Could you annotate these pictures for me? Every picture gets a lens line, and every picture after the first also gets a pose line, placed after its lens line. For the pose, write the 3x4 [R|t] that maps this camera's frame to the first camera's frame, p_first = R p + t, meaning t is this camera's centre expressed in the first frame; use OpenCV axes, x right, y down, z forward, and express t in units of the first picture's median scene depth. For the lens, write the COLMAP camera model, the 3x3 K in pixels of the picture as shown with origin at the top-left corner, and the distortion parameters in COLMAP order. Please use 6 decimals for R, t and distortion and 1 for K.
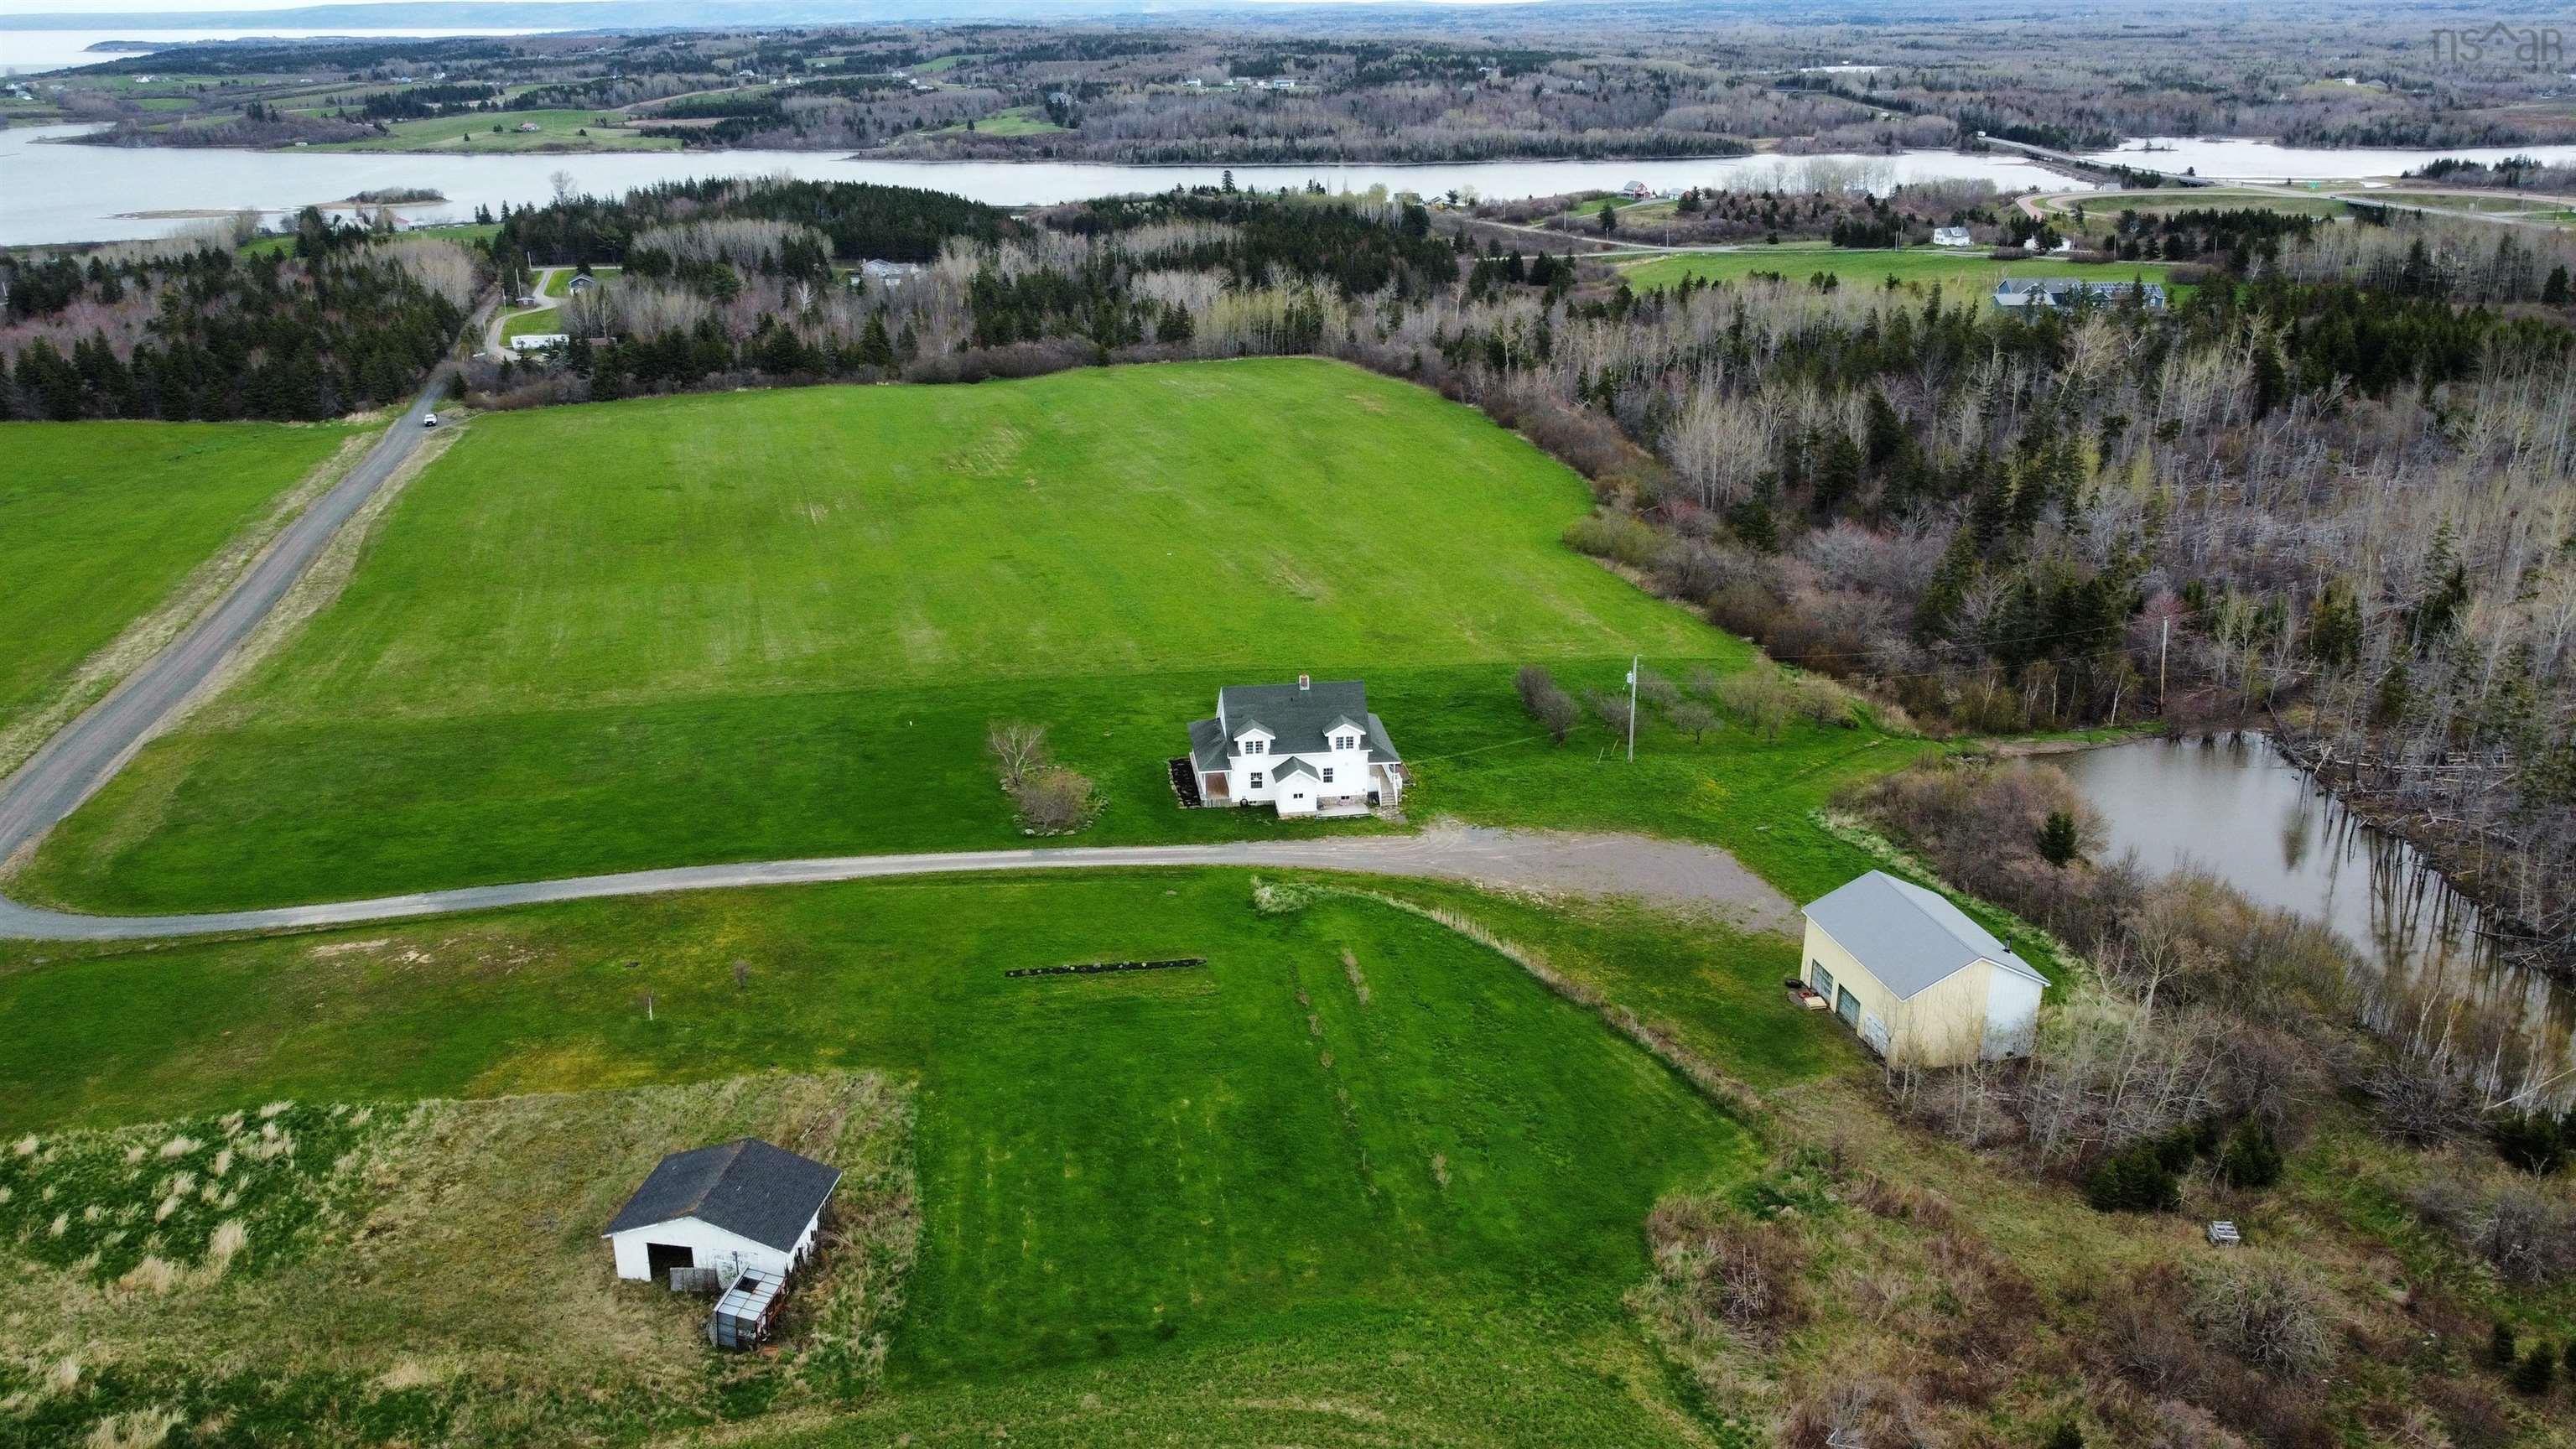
lens RADIAL K [[1957.8, 0, 1288.0], [0, 1957.8, 724.5], [0, 0, 1]] dist [0.000439, -0.000452]
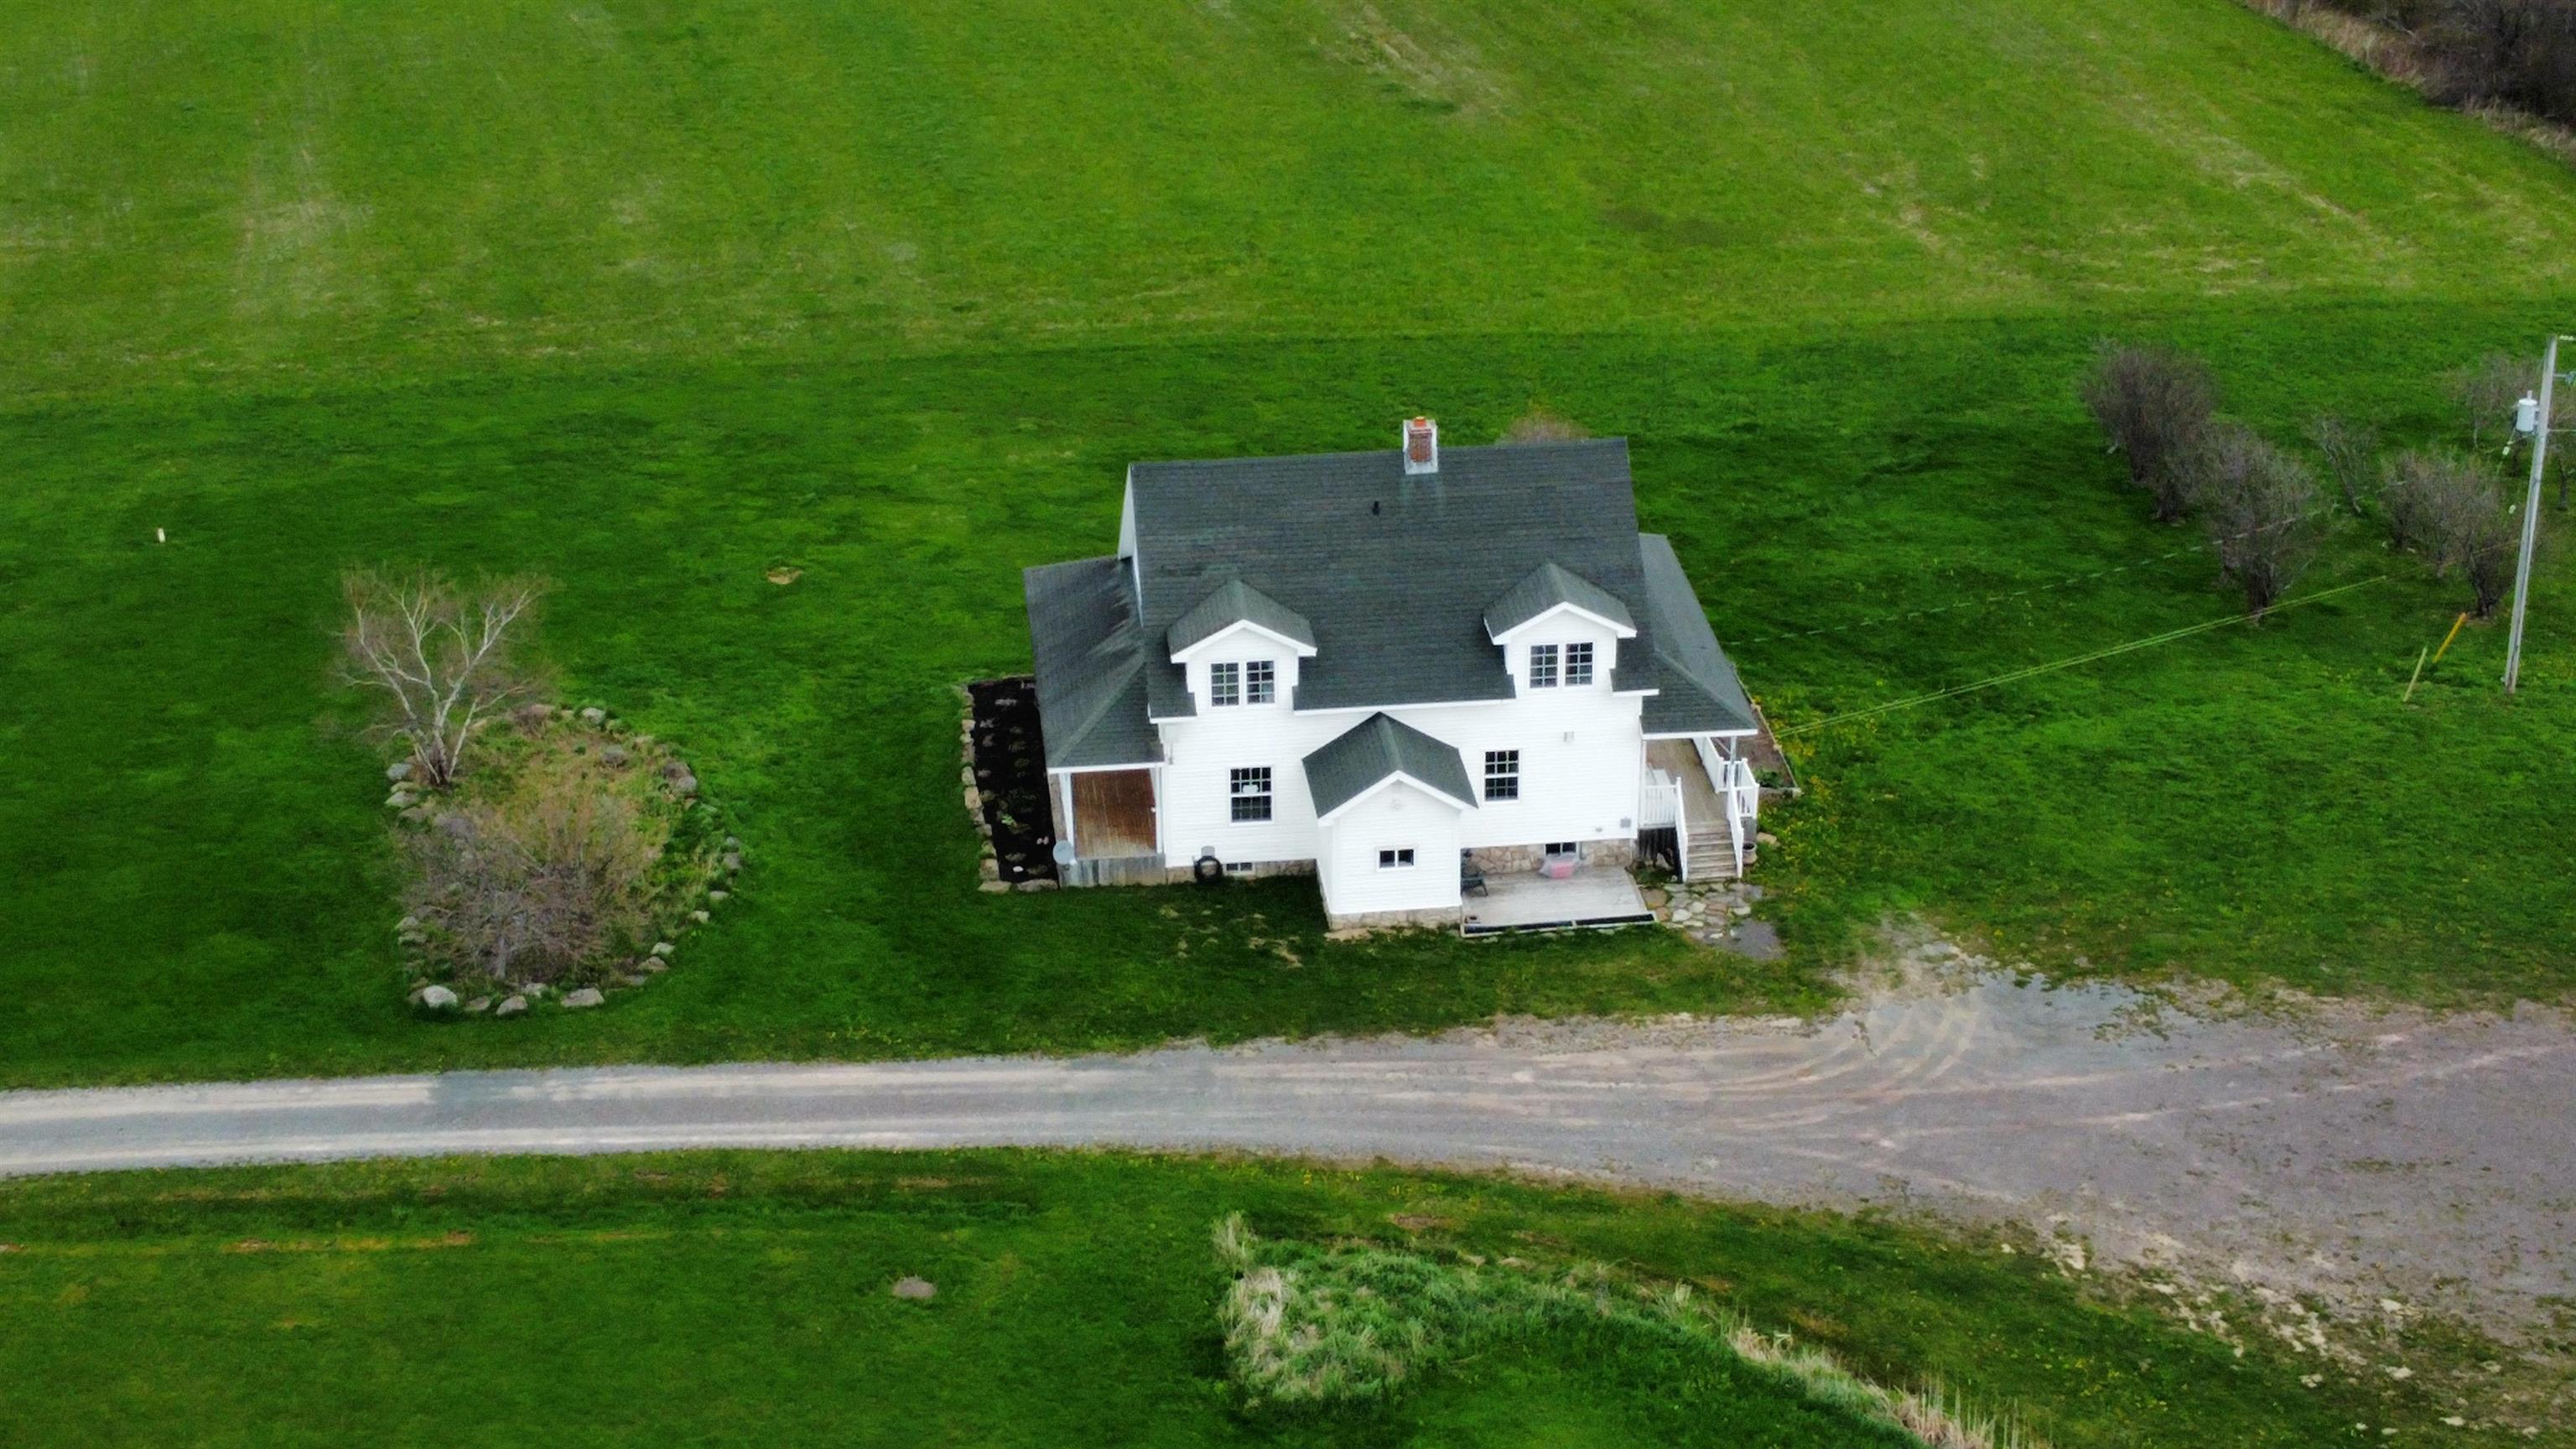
lens RADIAL K [[3892.9, 0, 1288.0], [0, 3892.9, 724.5], [0, 0, 1]] dist [0.016932, -0.128498]
pose [[0.999612, 0.004702, -0.027461, 0.001864], [-0.001729, 0.994224, 0.107314, -0.016444], [0.027807, -0.107225, 0.993846, 0.167877]]
